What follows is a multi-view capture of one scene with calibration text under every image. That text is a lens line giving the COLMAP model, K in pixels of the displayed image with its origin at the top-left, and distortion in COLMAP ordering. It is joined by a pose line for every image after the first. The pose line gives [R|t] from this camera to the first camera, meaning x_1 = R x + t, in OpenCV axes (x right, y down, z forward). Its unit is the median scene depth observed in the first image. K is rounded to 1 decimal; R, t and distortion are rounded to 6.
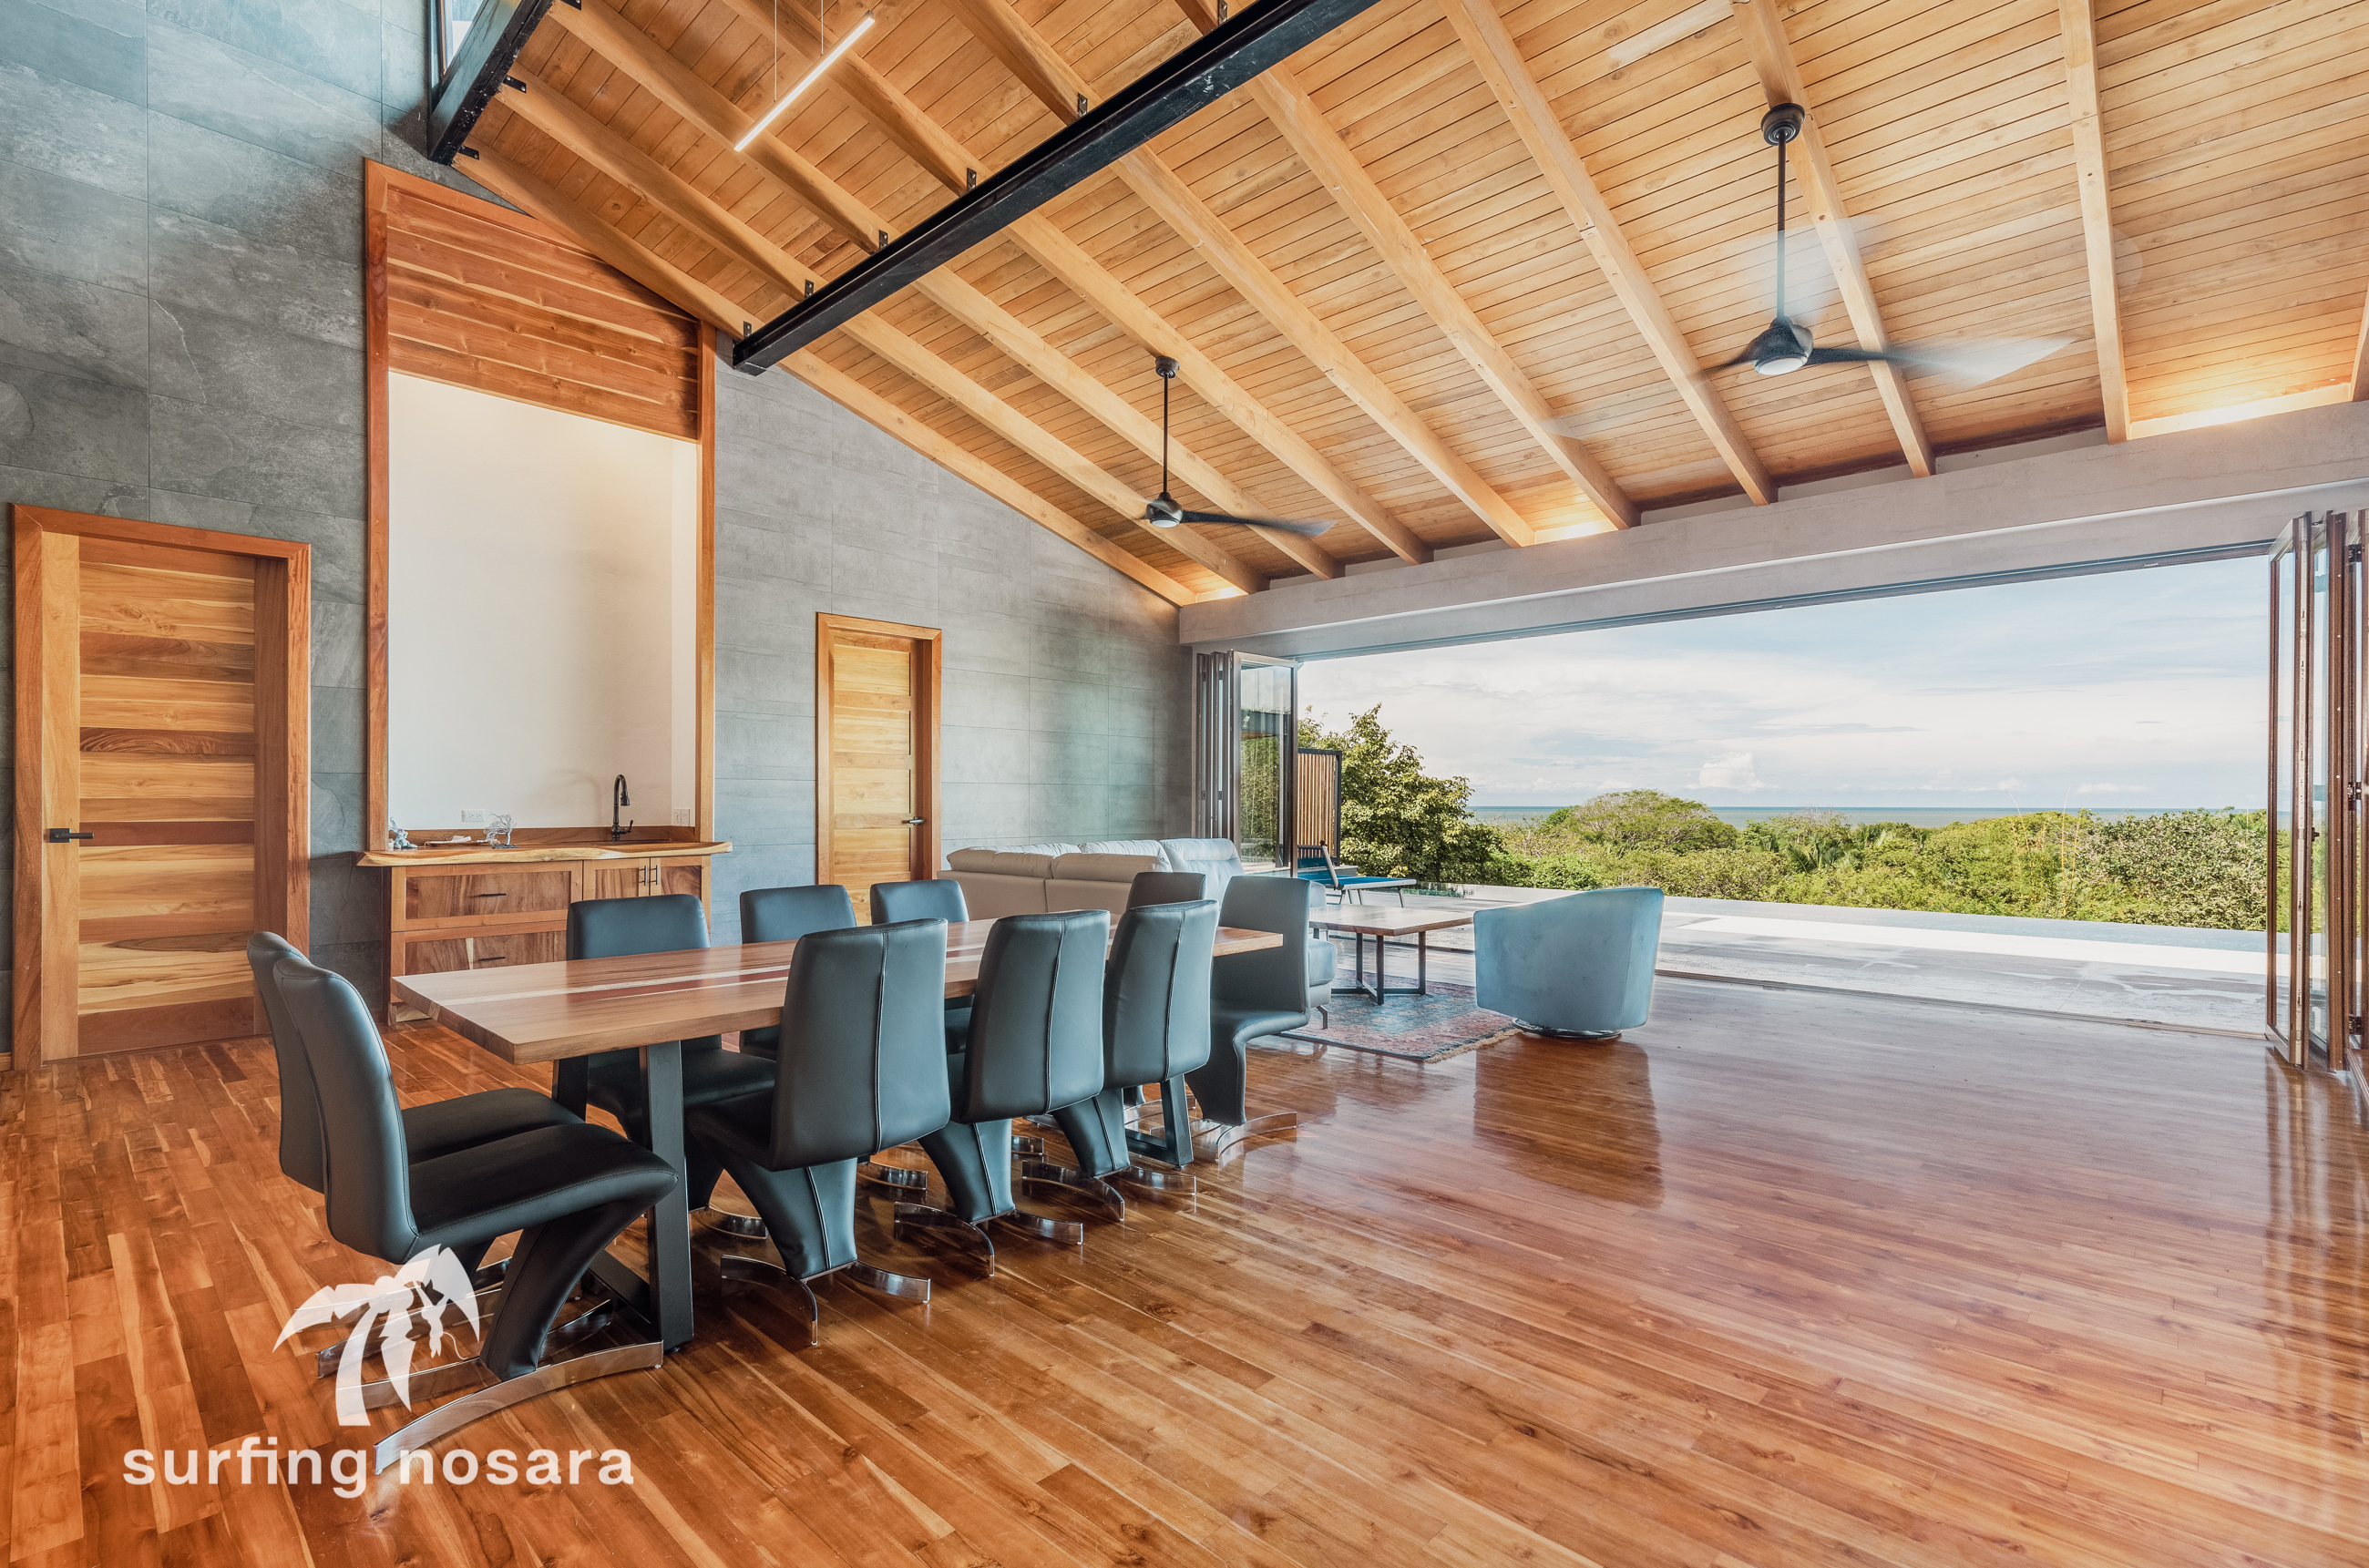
lens RADIAL K [[1080.9, 0, 1194.3], [0, 1080.9, 798.7], [0, 0, 1]] dist [0.008645, -0.001011]
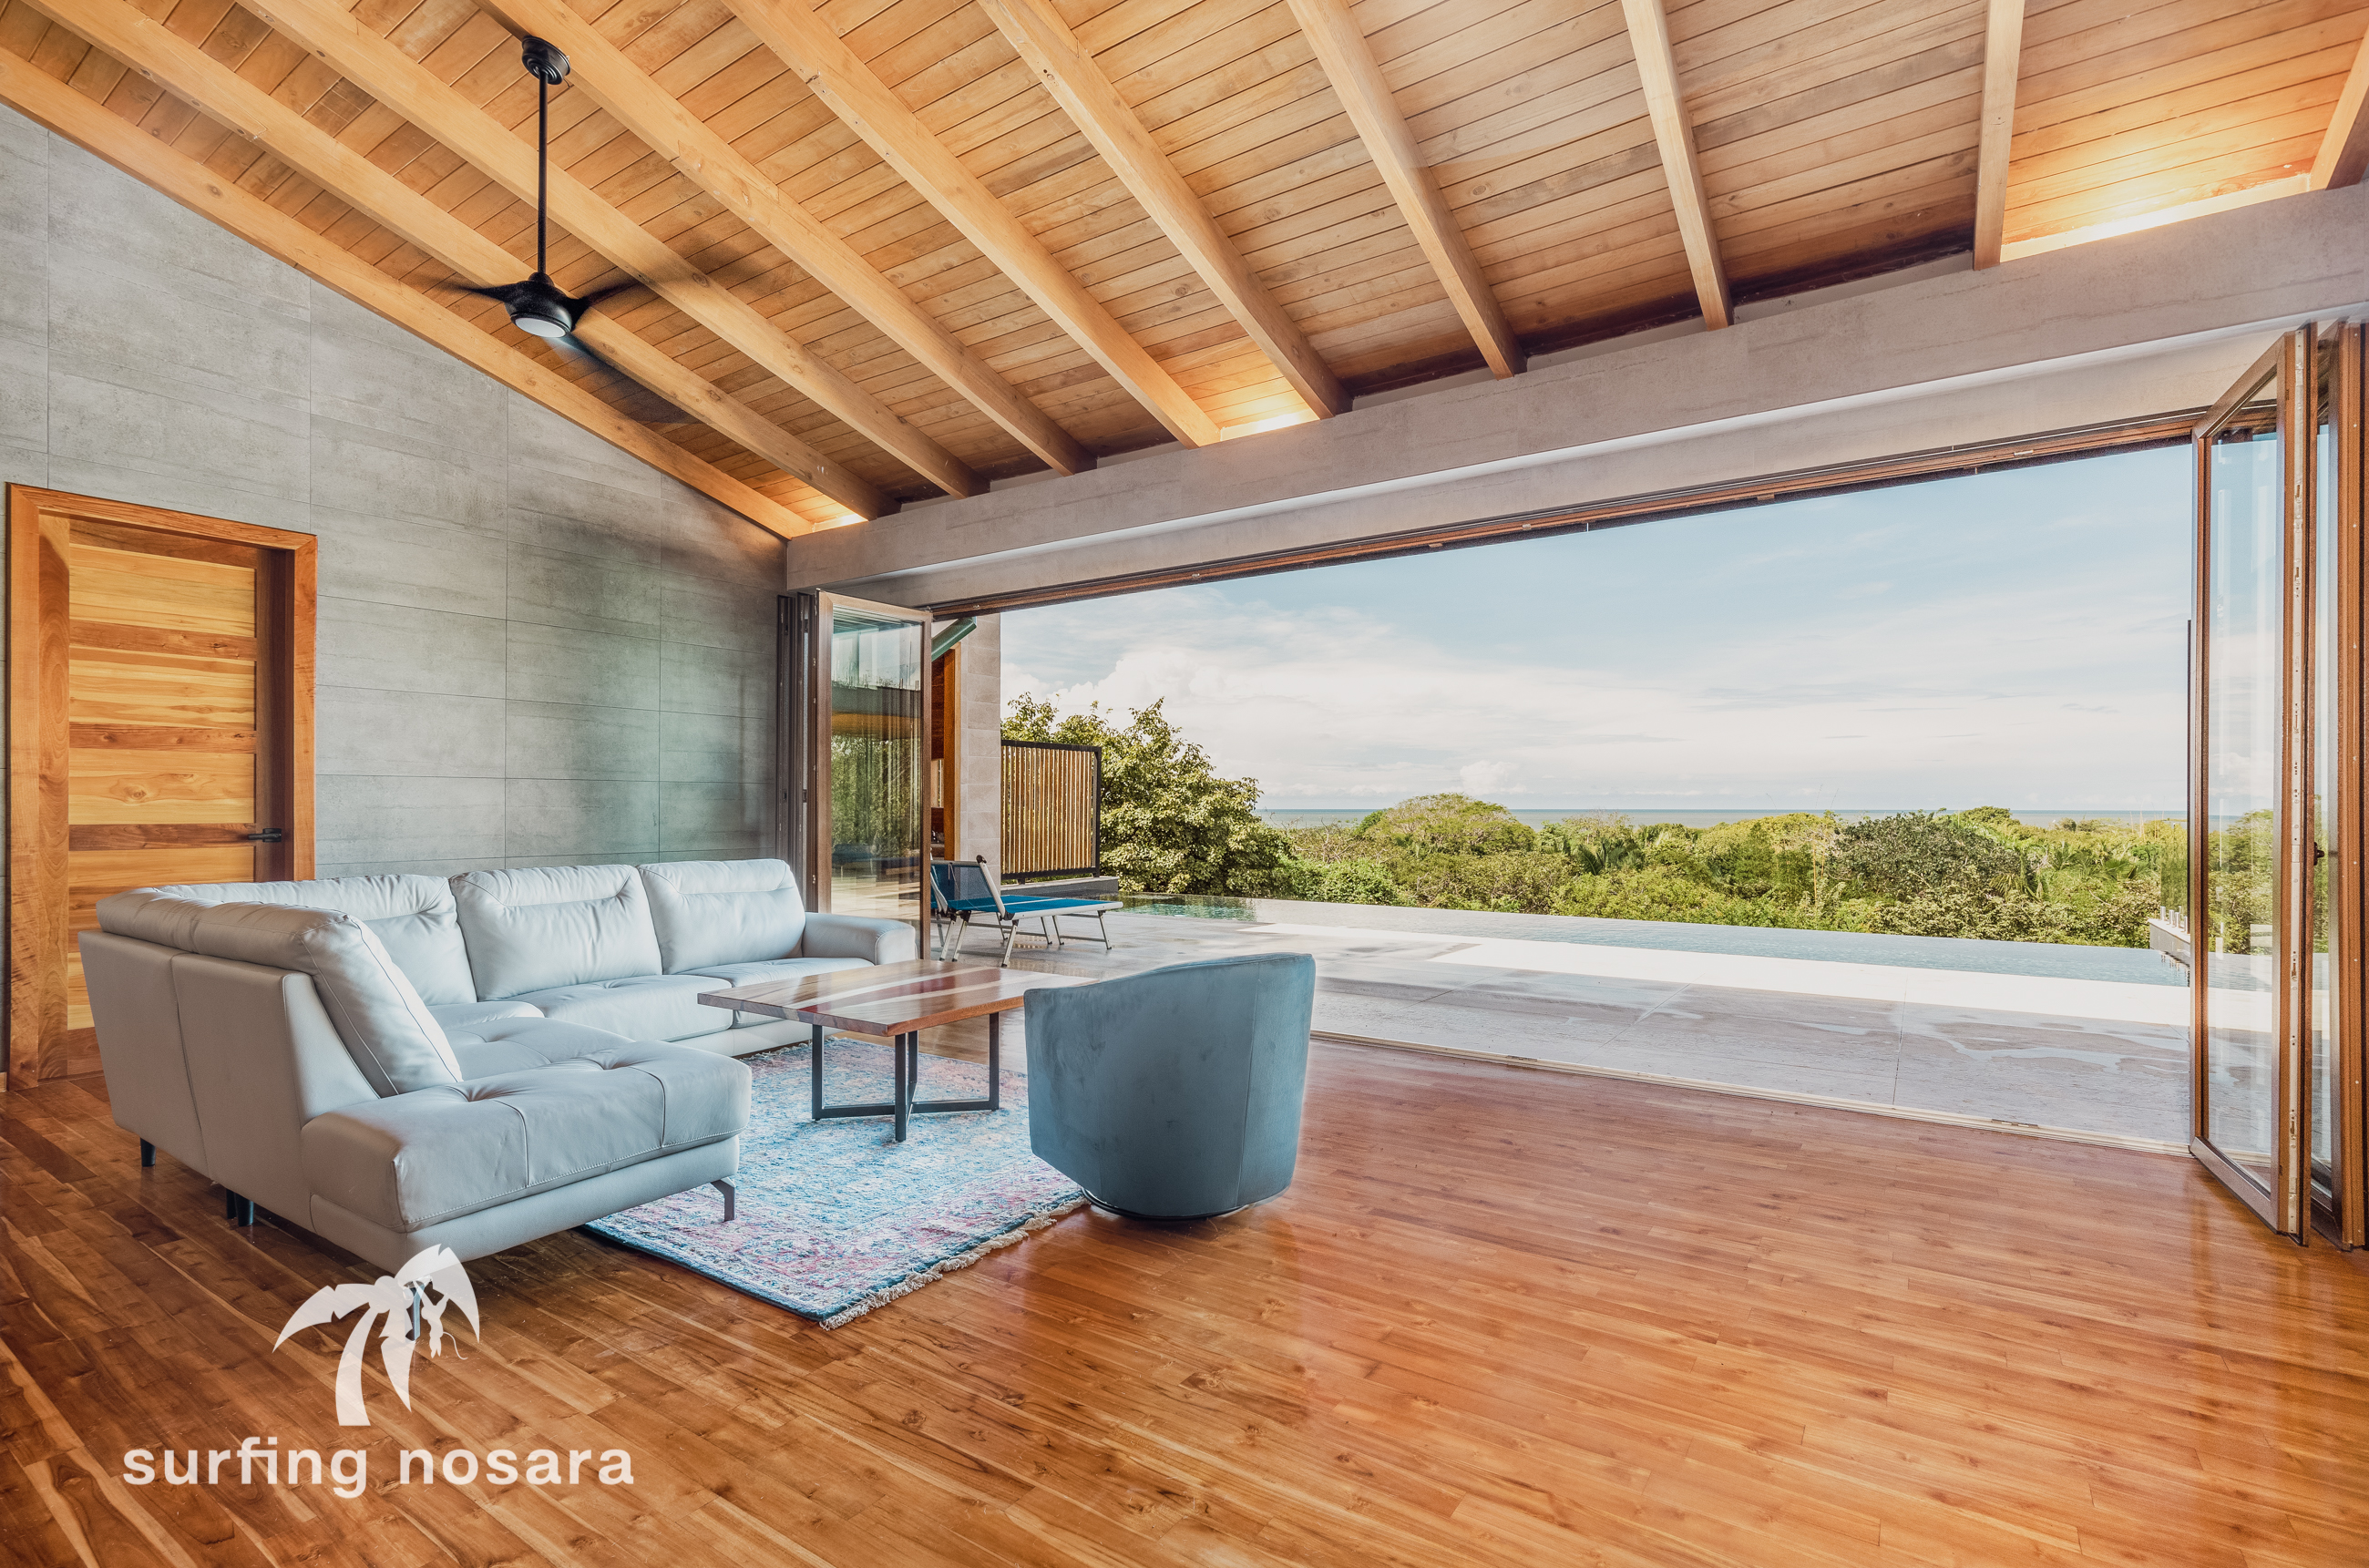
lens RADIAL K [[1080.9, 0, 1194.3], [0, 1080.9, 798.7], [0, 0, 1]] dist [0.008645, -0.001011]
pose [[0.987411, 0.000627, 0.158172, 0.156255], [-0.000259, 0.999997, -0.002346, 0.000836], [-0.158173, 0.002276, 0.987409, 0.248843]]
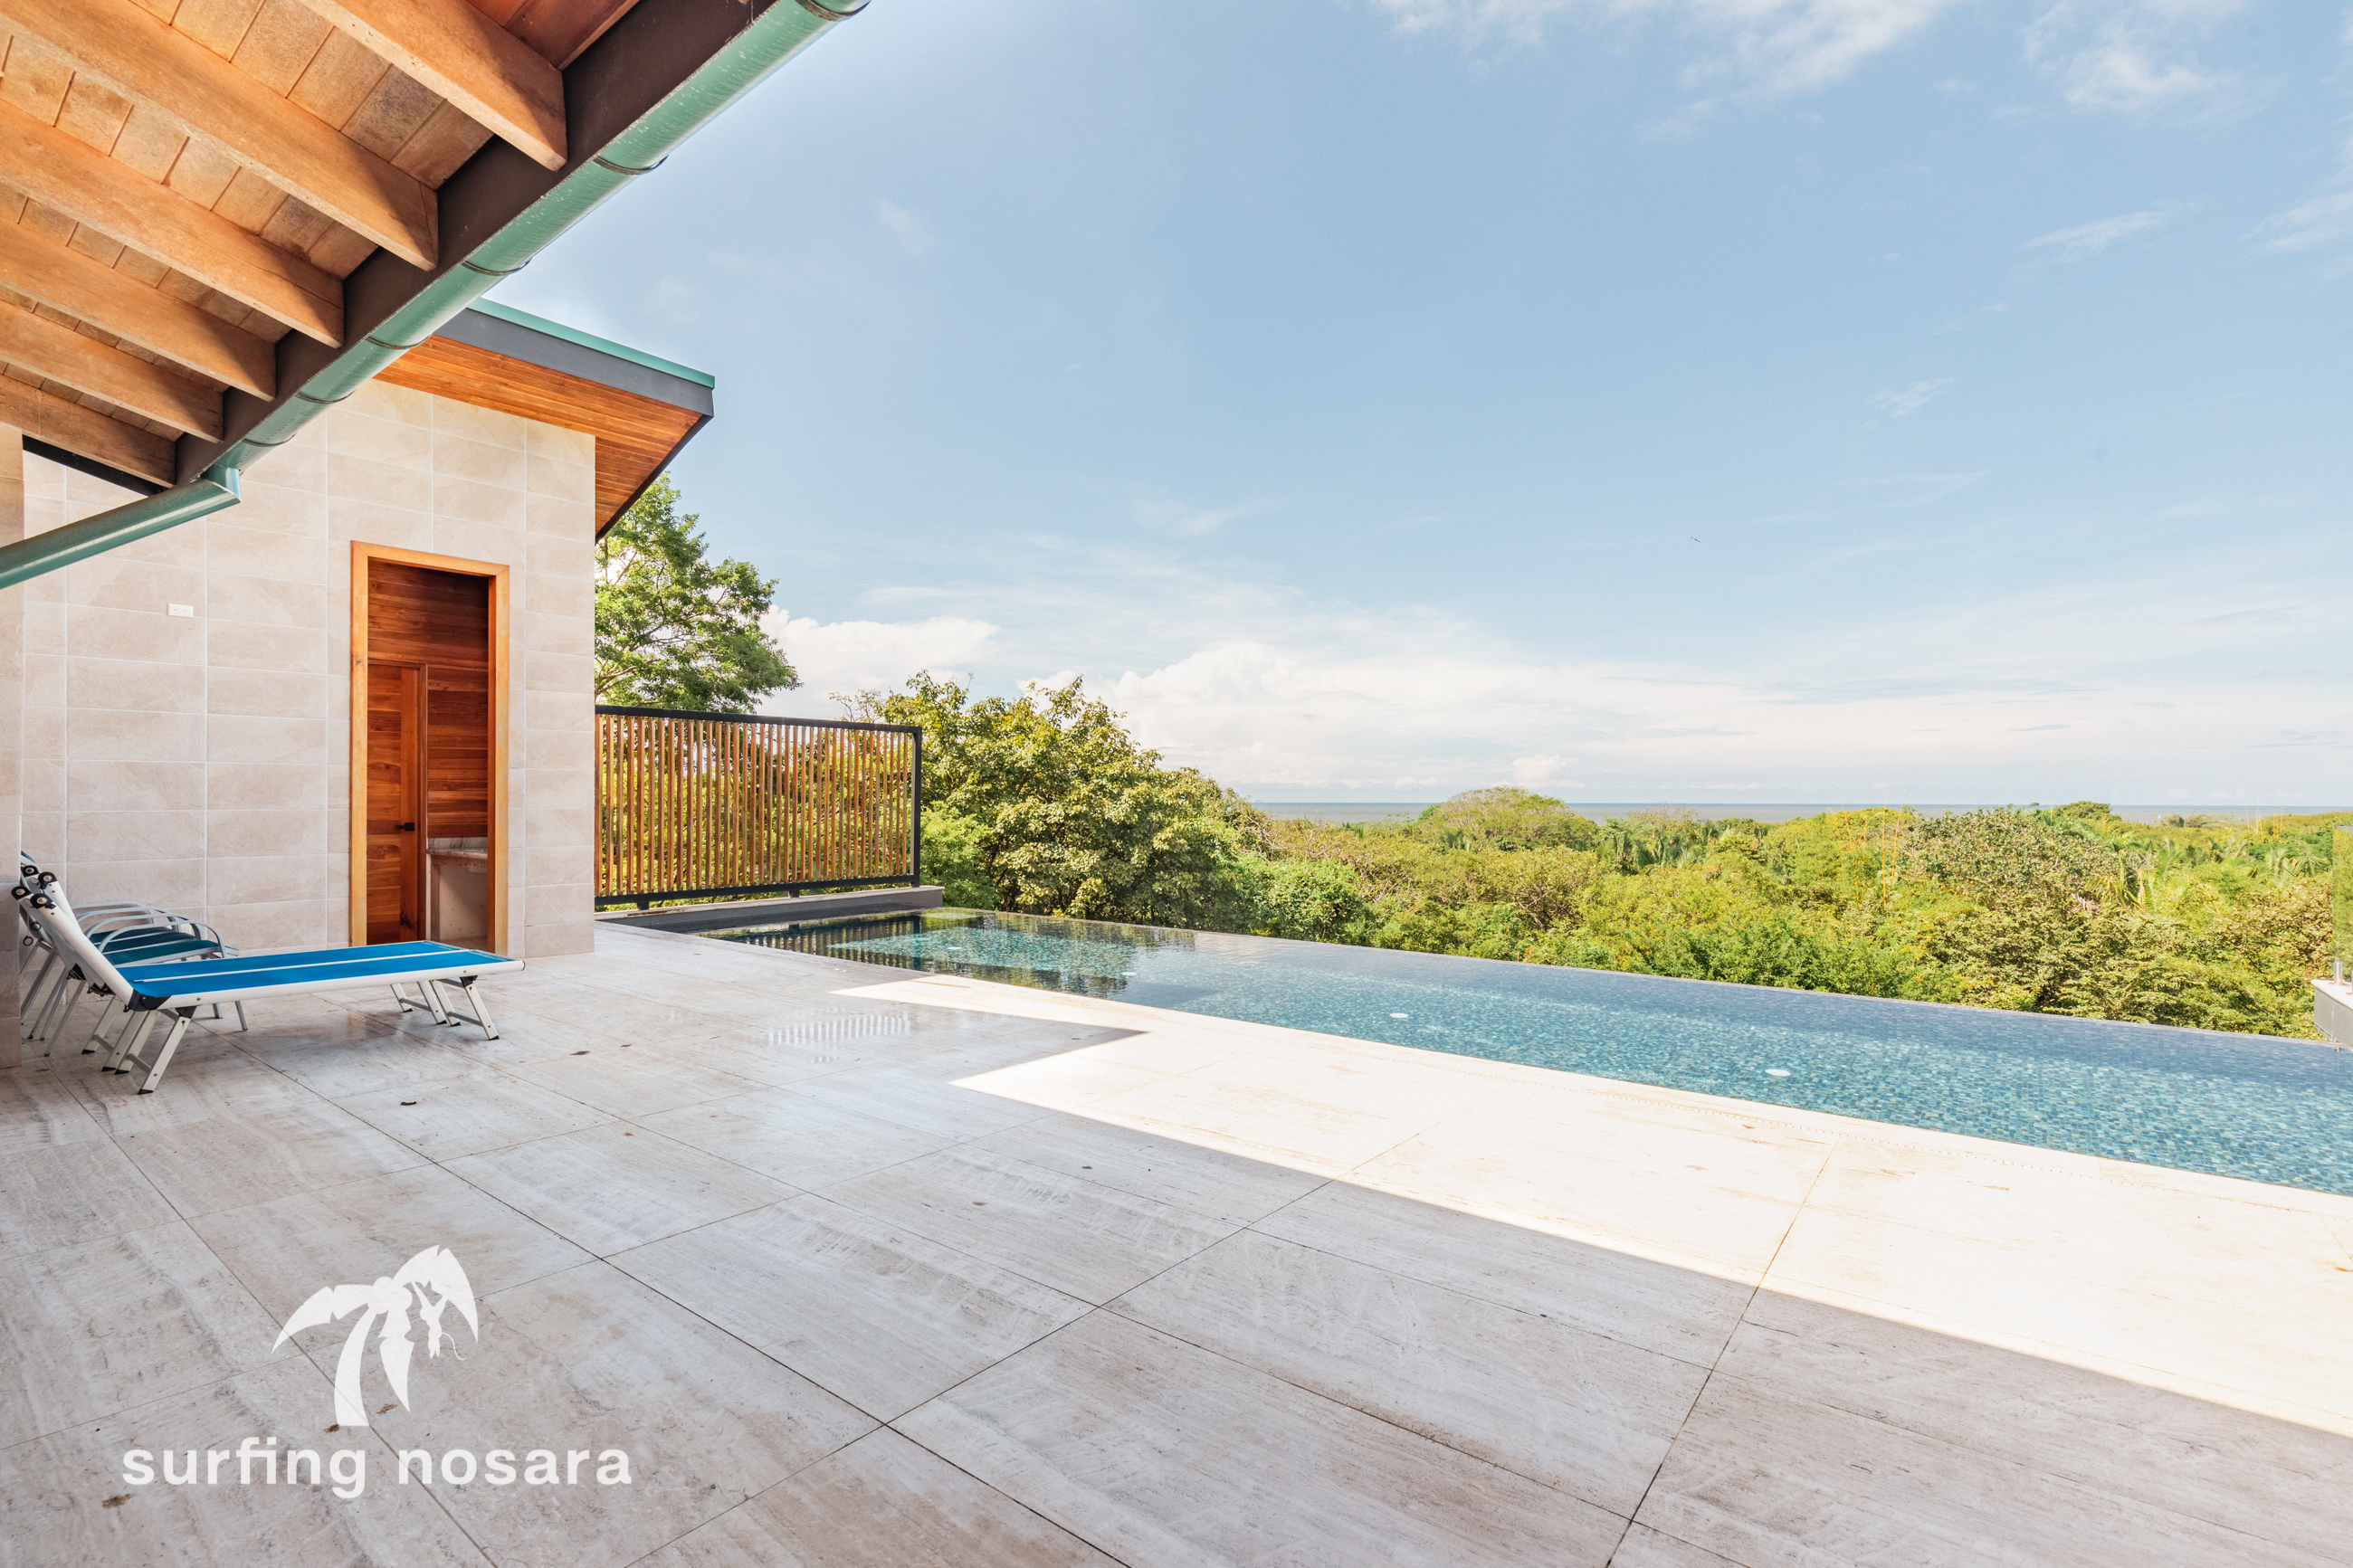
lens RADIAL K [[1061.5, 0, 1210.2], [0, 1061.5, 783.8], [0, 0, 1]] dist [0.017394, -0.000291]
pose [[0.994453, 0.002353, 0.105154, 0.547458], [-0.001274, 0.999946, -0.010328, 0.001539], [-0.105173, 0.010137, 0.994402, 0.601162]]
